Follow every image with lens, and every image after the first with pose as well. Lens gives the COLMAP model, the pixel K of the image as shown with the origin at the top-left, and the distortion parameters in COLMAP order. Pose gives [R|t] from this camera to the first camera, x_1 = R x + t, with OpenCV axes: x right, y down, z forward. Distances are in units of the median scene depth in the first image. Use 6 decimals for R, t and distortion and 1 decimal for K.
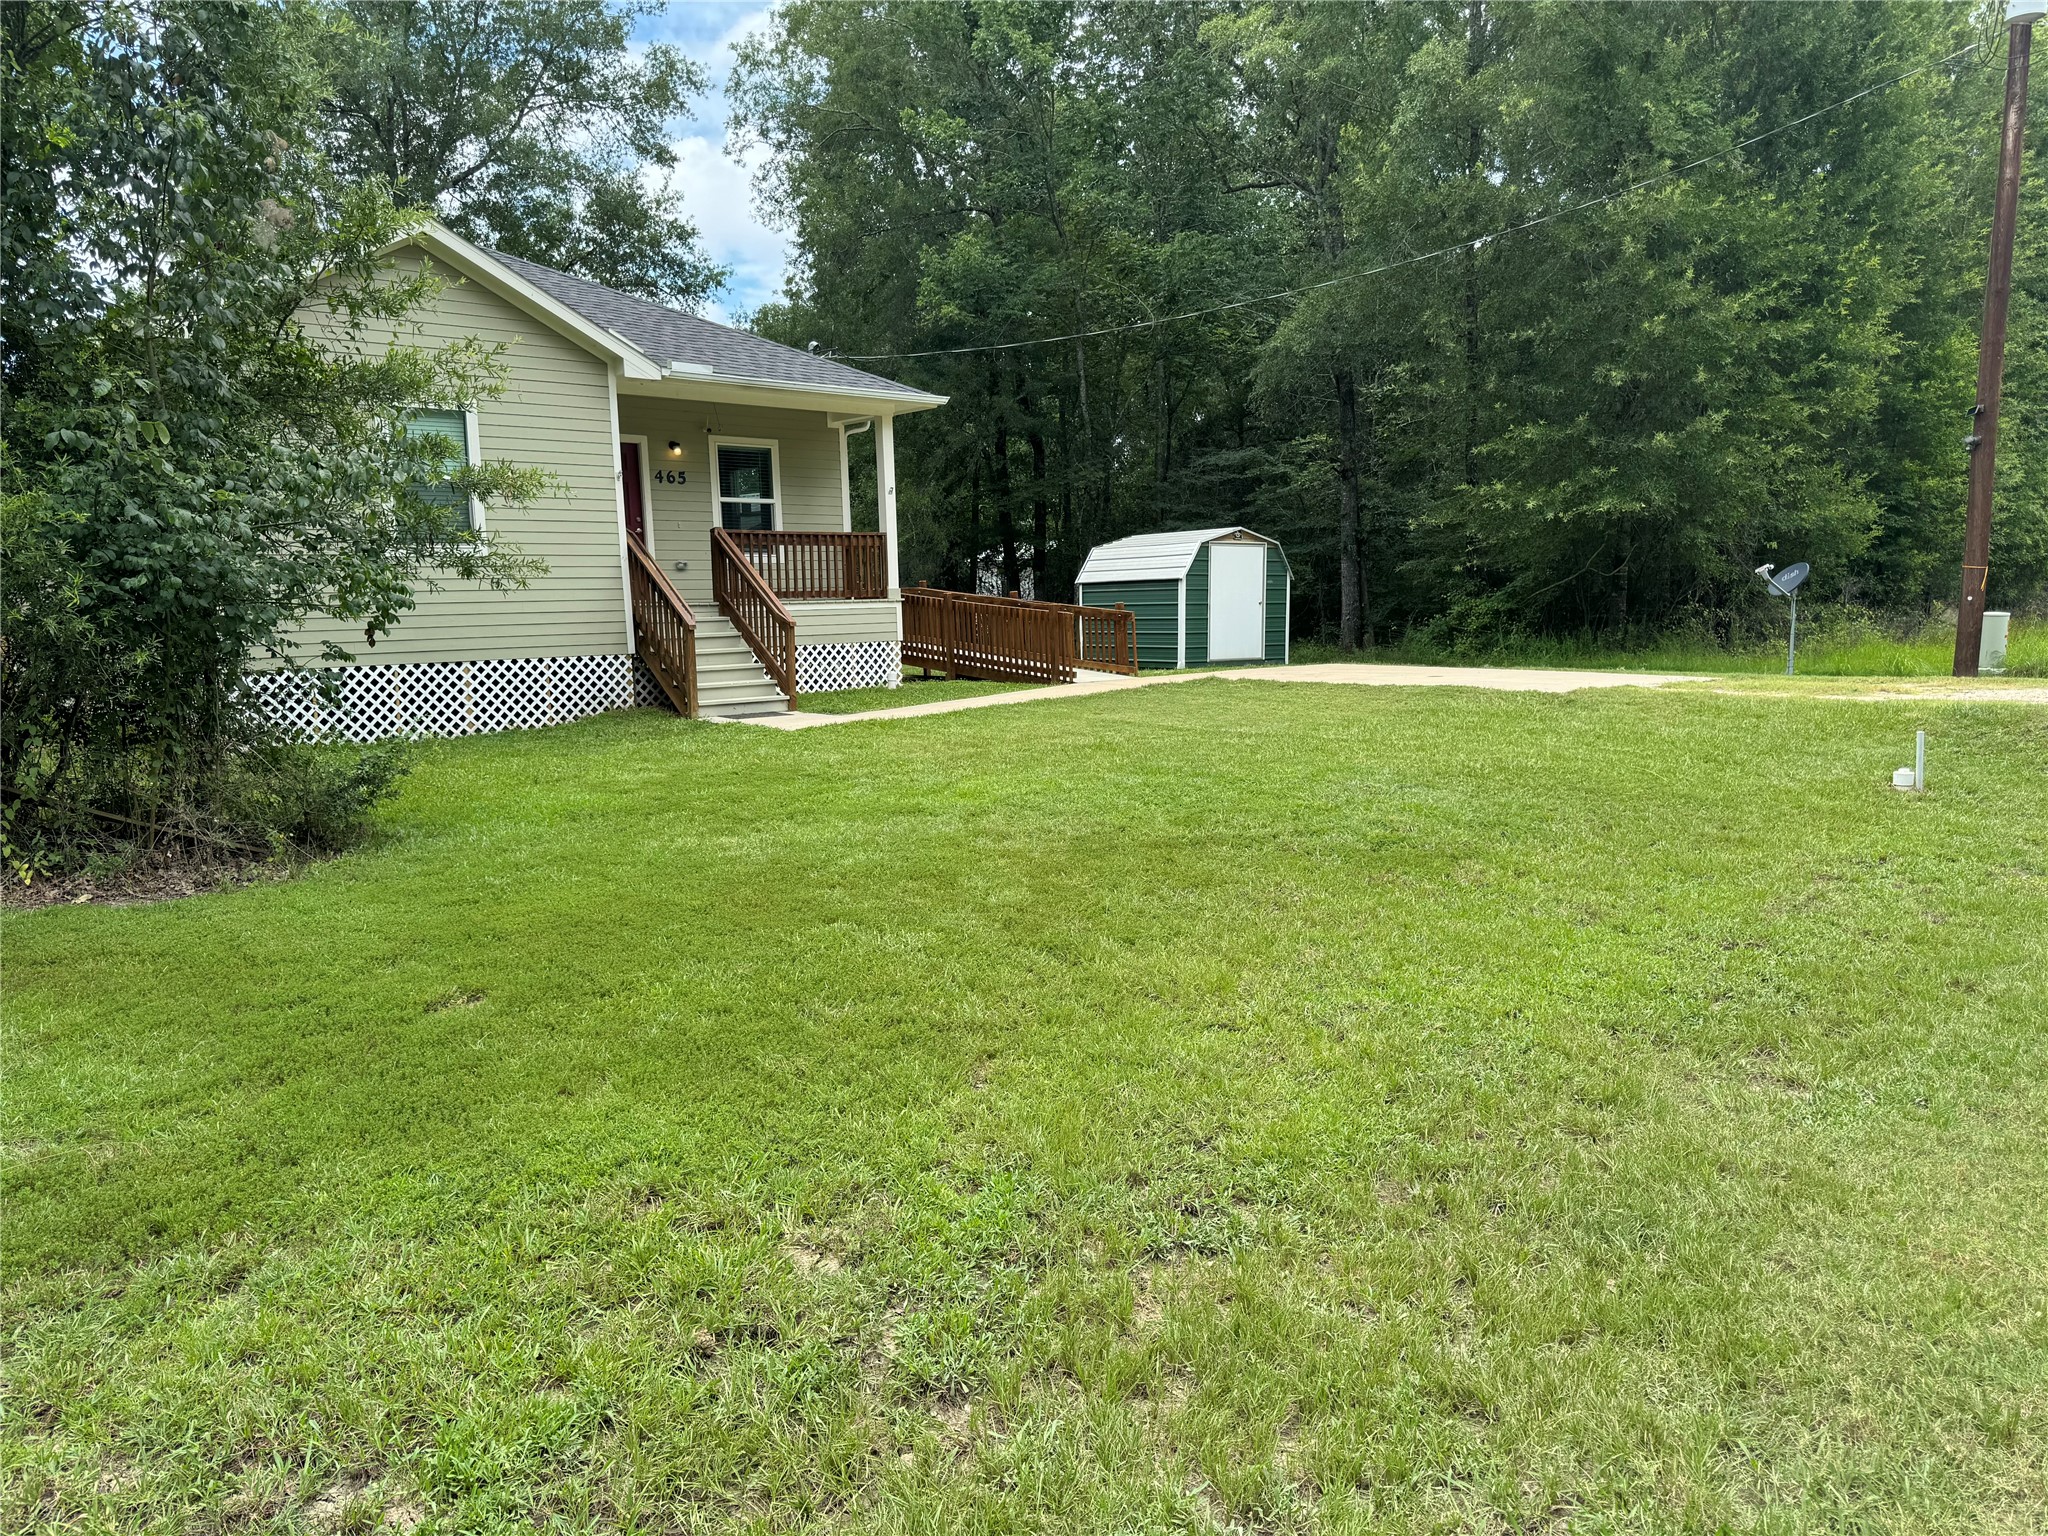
lens RADIAL K [[1436.9, 0, 1024.0], [0, 1436.9, 768.0], [0, 0, 1]] dist [0.173668, -0.267530]
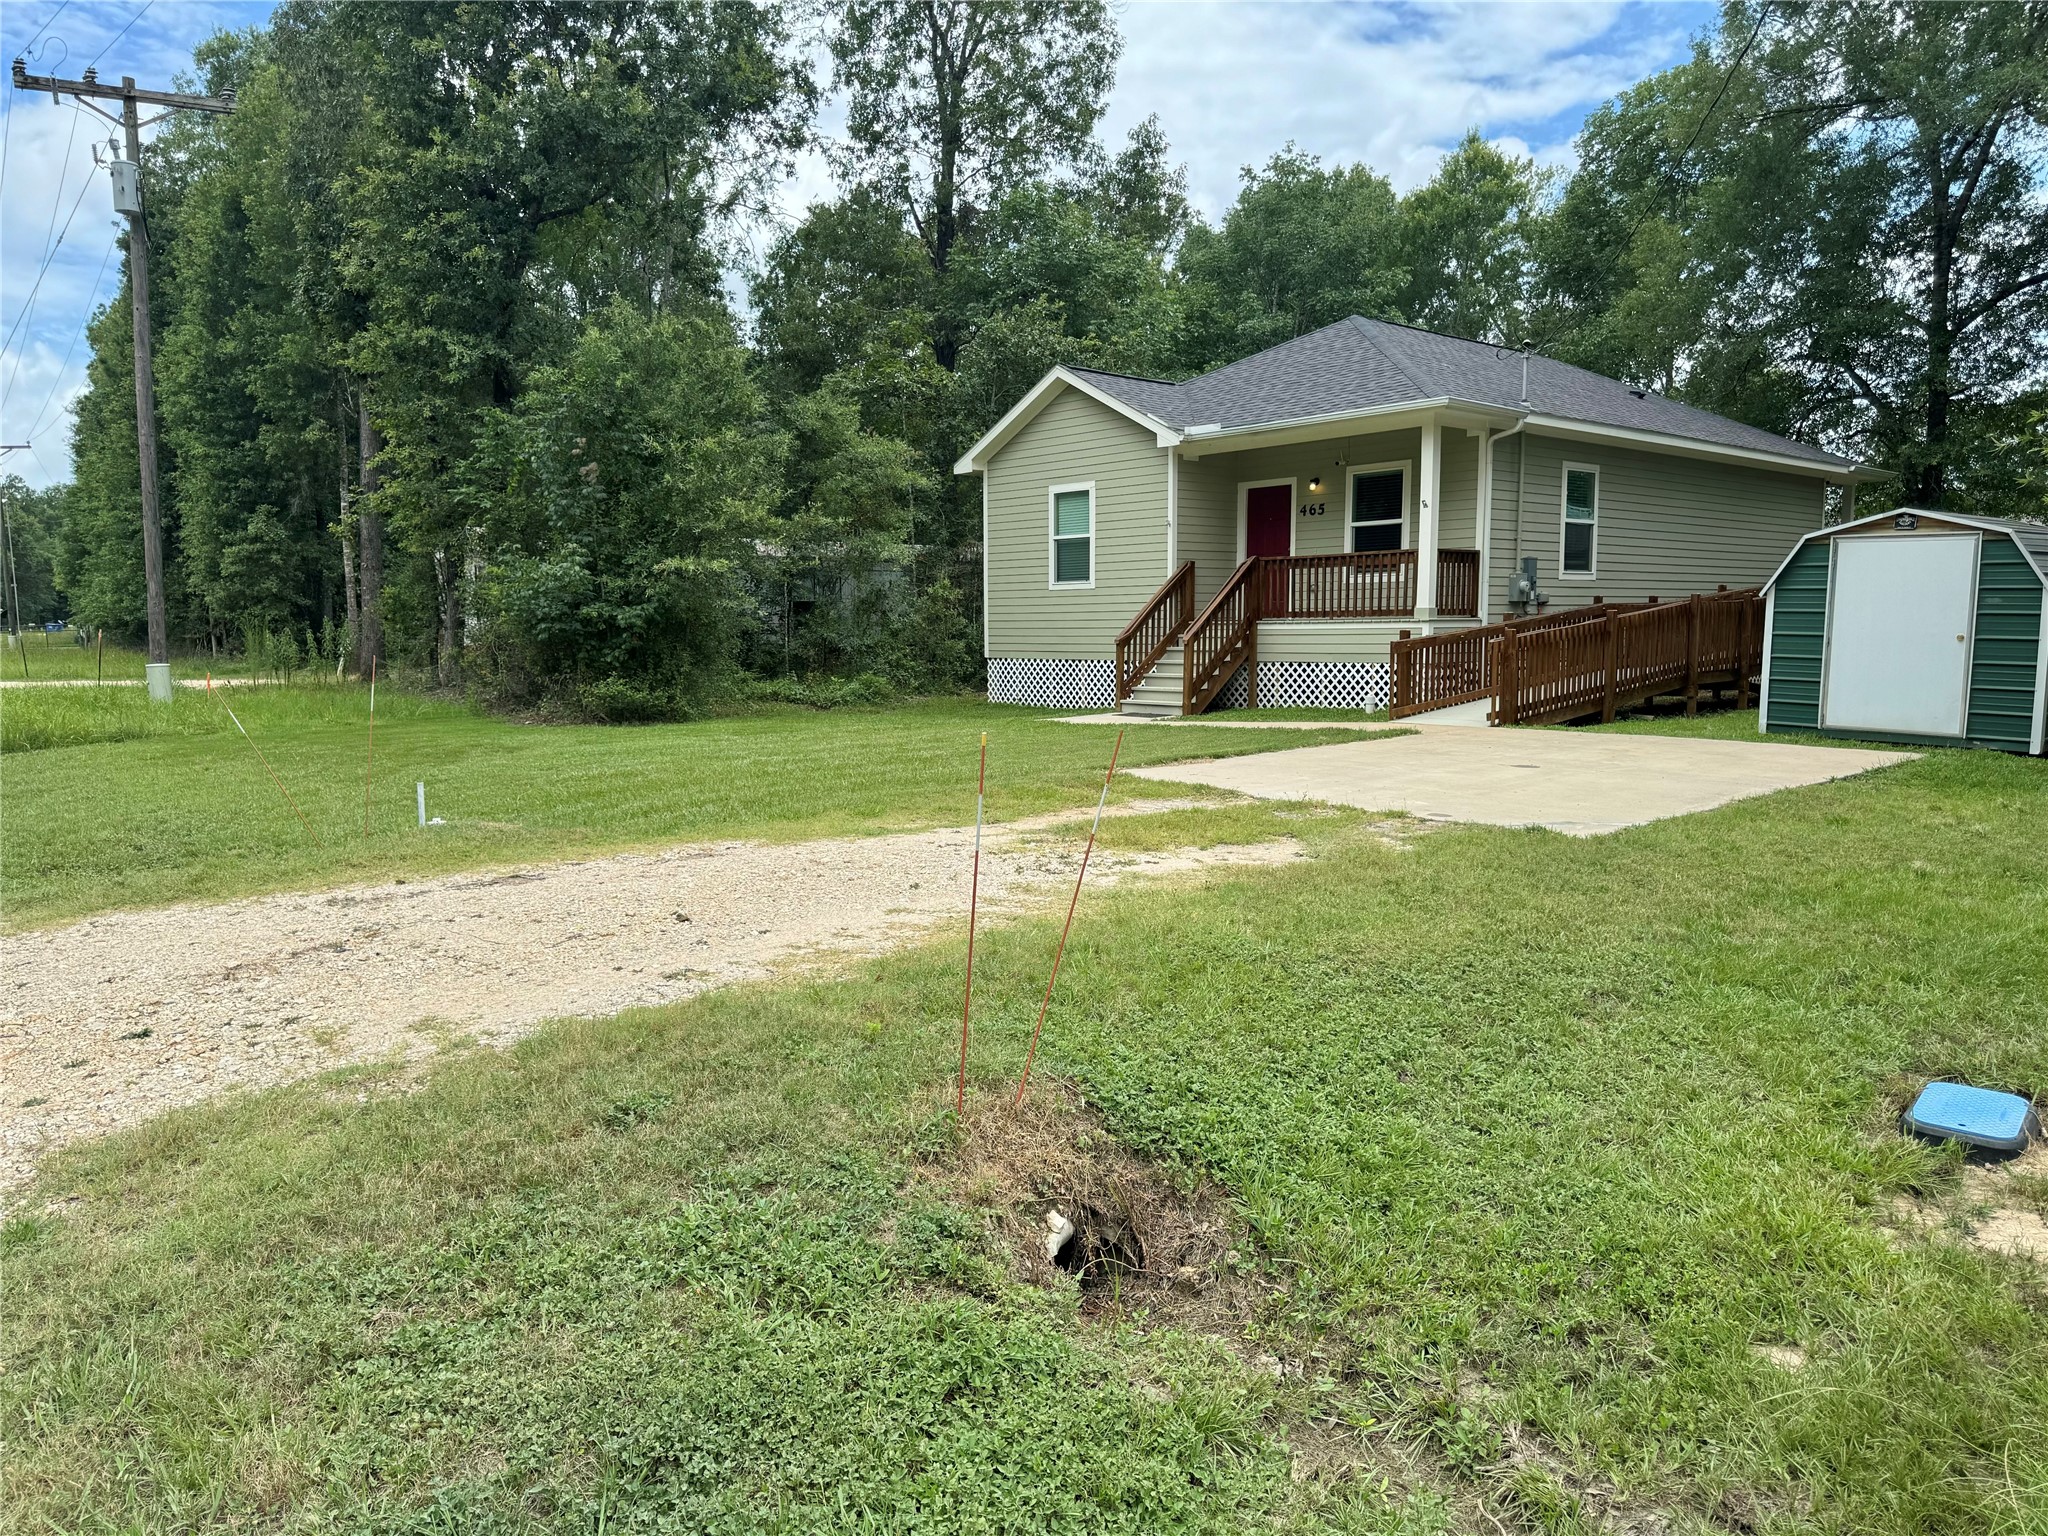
lens RADIAL K [[1436.9, 0, 1024.0], [0, 1436.9, 768.0], [0, 0, 1]] dist [0.173668, -0.267530]
pose [[0.012088, 0.126580, -0.991883, 0.875418], [-0.109933, 0.986110, 0.124504, -0.113445], [0.993866, 0.107536, 0.025835, 0.744642]]
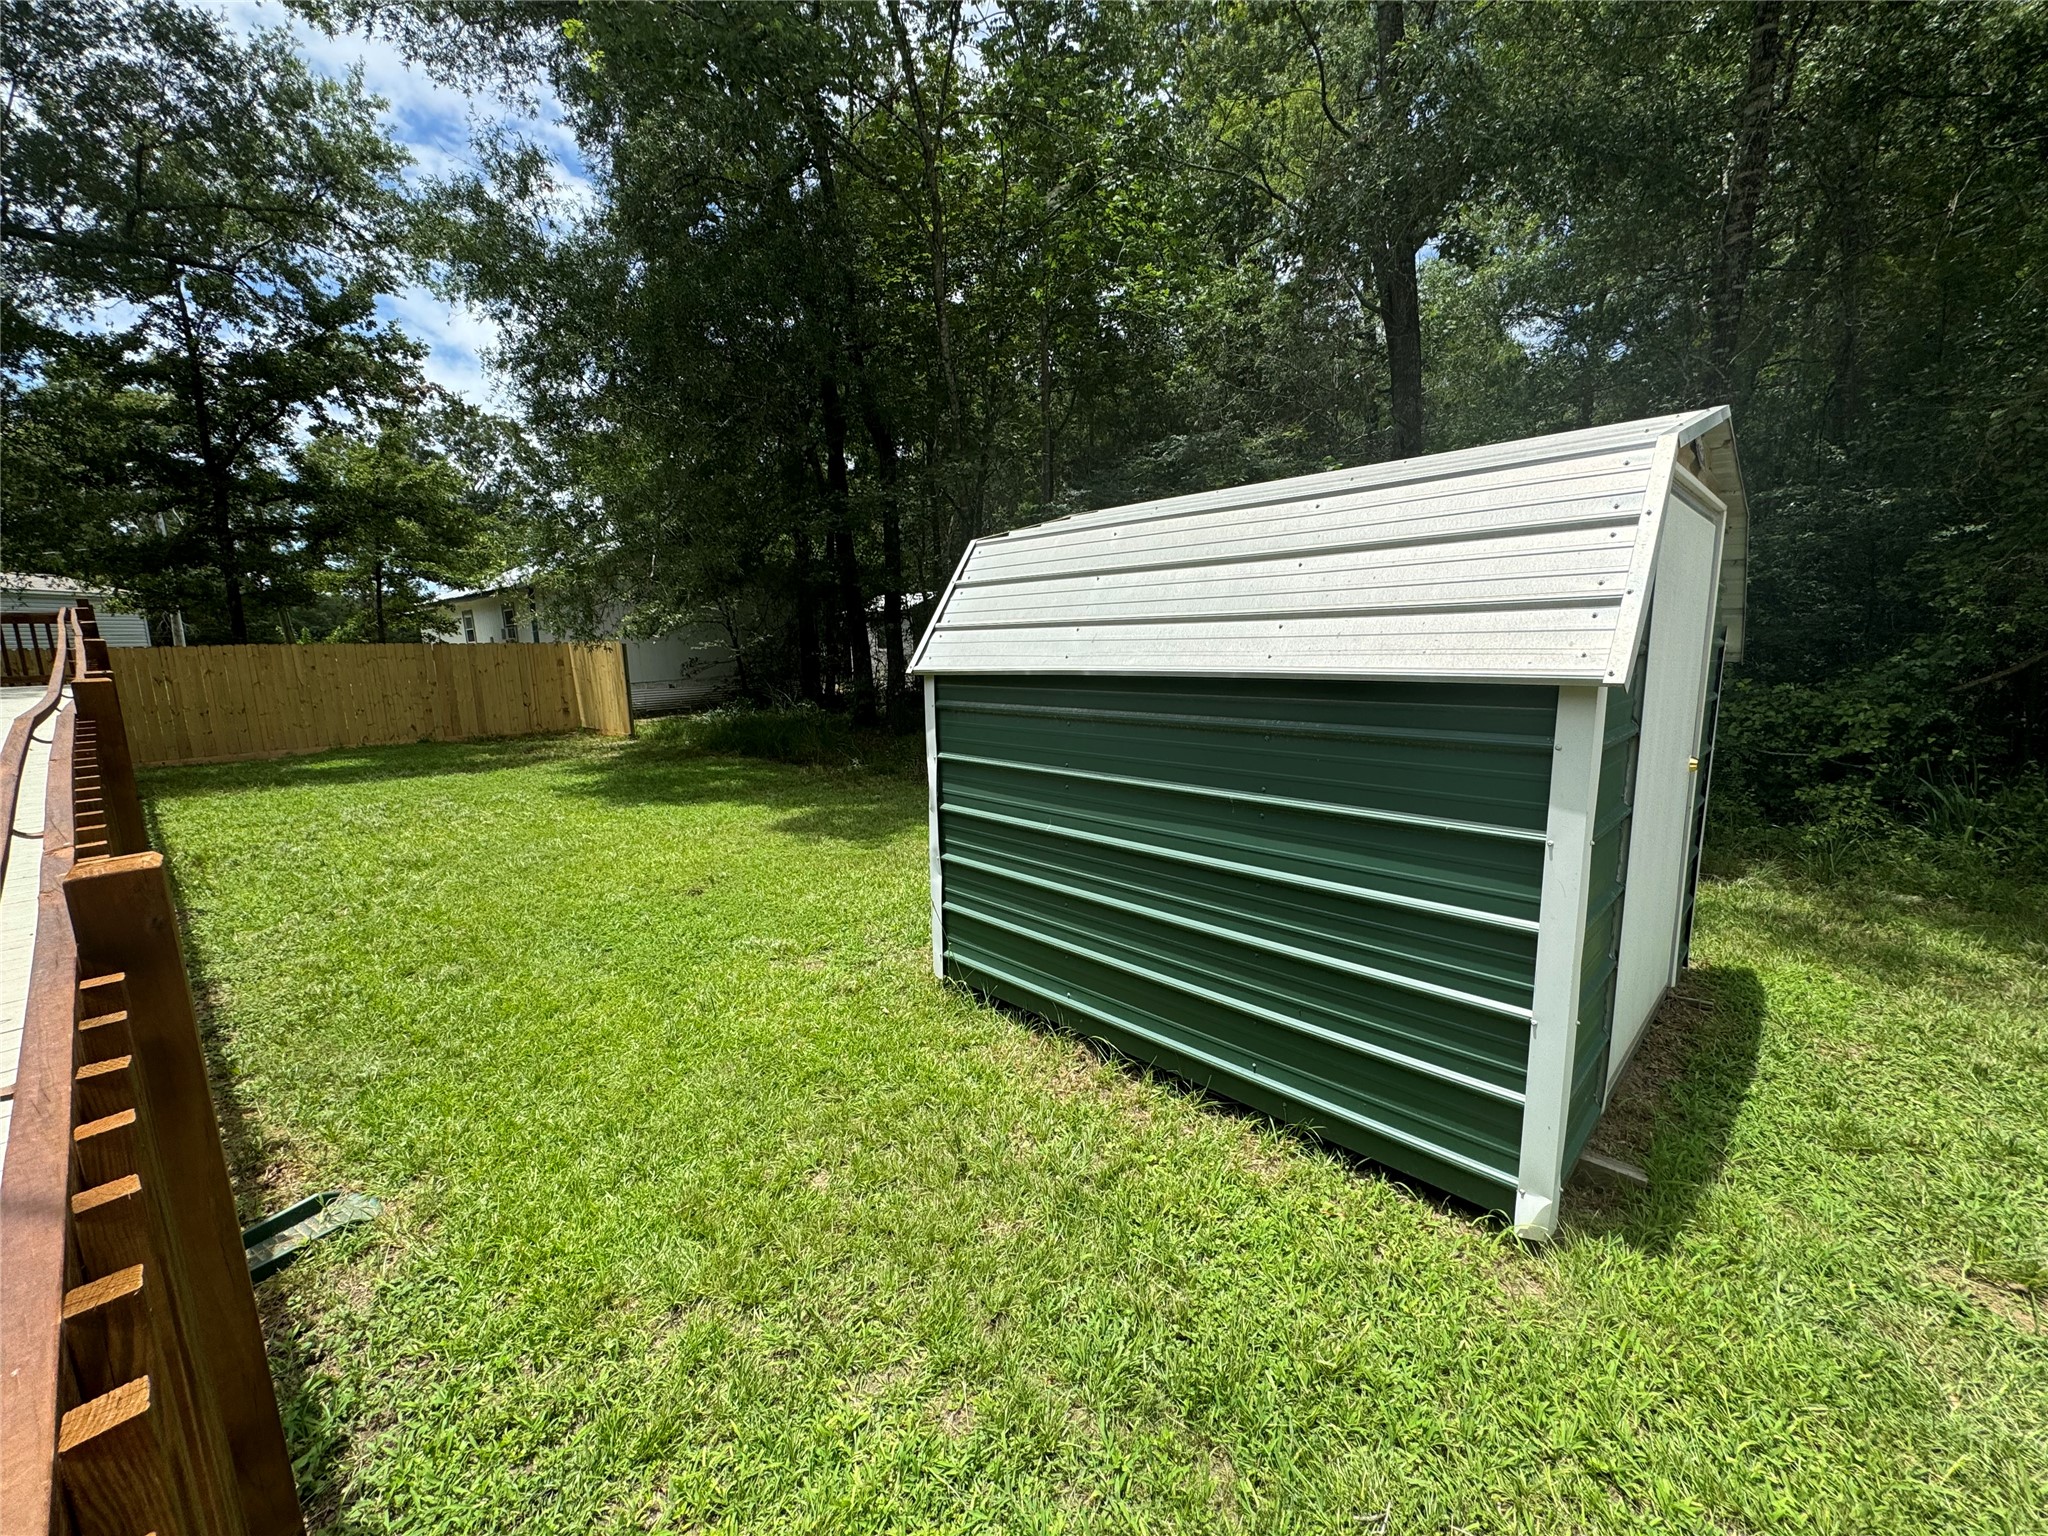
lens RADIAL K [[815.8, 0, 1022.8], [0, 815.8, 765.6], [0, 0, 1]] dist [-0.001611, 0.000301]
pose [[0.993402, -0.022292, 0.112500, 0.047550], [0.018010, 0.999079, 0.038936, -0.143930], [-0.113264, -0.036653, 0.992889, 1.047828]]
